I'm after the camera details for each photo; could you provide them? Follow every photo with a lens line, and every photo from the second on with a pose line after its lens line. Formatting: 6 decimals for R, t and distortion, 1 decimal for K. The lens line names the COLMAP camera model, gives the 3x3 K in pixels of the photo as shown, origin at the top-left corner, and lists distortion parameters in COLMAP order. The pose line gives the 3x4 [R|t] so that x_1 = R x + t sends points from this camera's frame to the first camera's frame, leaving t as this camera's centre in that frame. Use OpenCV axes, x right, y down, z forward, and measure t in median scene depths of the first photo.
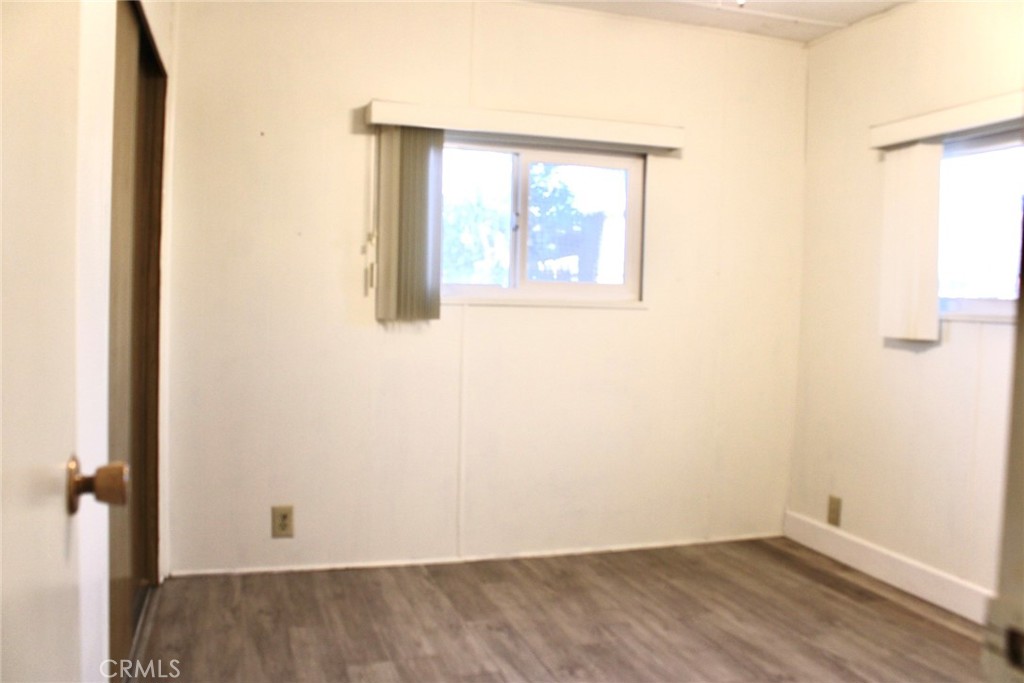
lens RADIAL K [[860.9, 0, 512.0], [0, 860.9, 341.5], [0, 0, 1]] dist [-0.165000, 0.148431]
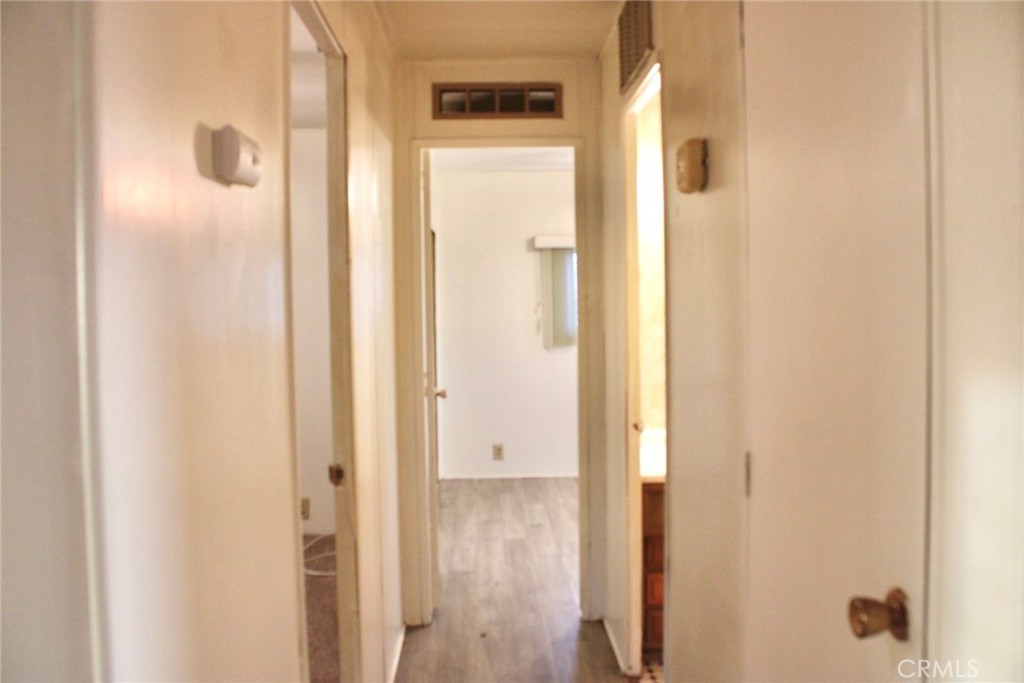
lens RADIAL K [[860.9, 0, 512.0], [0, 860.9, 341.5], [0, 0, 1]] dist [-0.165000, 0.148431]
pose [[0.961550, -0.032650, -0.272680, 0.308463], [0.030843, 0.999465, -0.010914, -0.020049], [0.272891, 0.002084, 0.962043, -0.901500]]
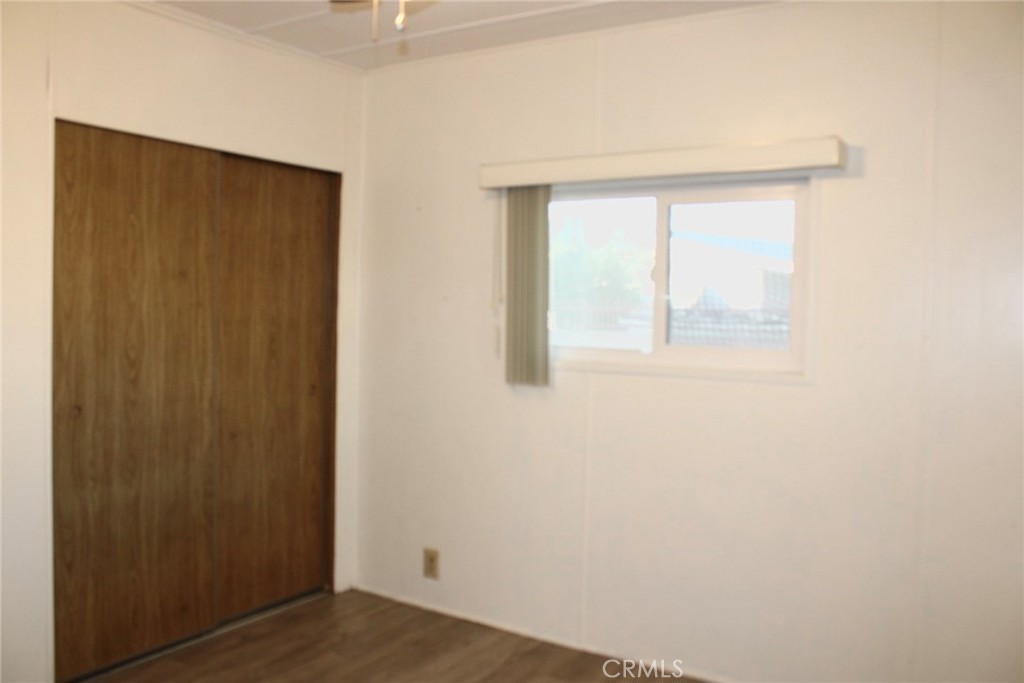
lens RADIAL K [[860.9, 0, 512.0], [0, 860.9, 341.5], [0, 0, 1]] dist [-0.165000, 0.148431]
pose [[0.631745, 0.021837, -0.774869, 0.633551], [-0.037820, 0.999281, -0.002673, -0.072246], [0.774253, 0.030994, 0.632117, 0.381488]]
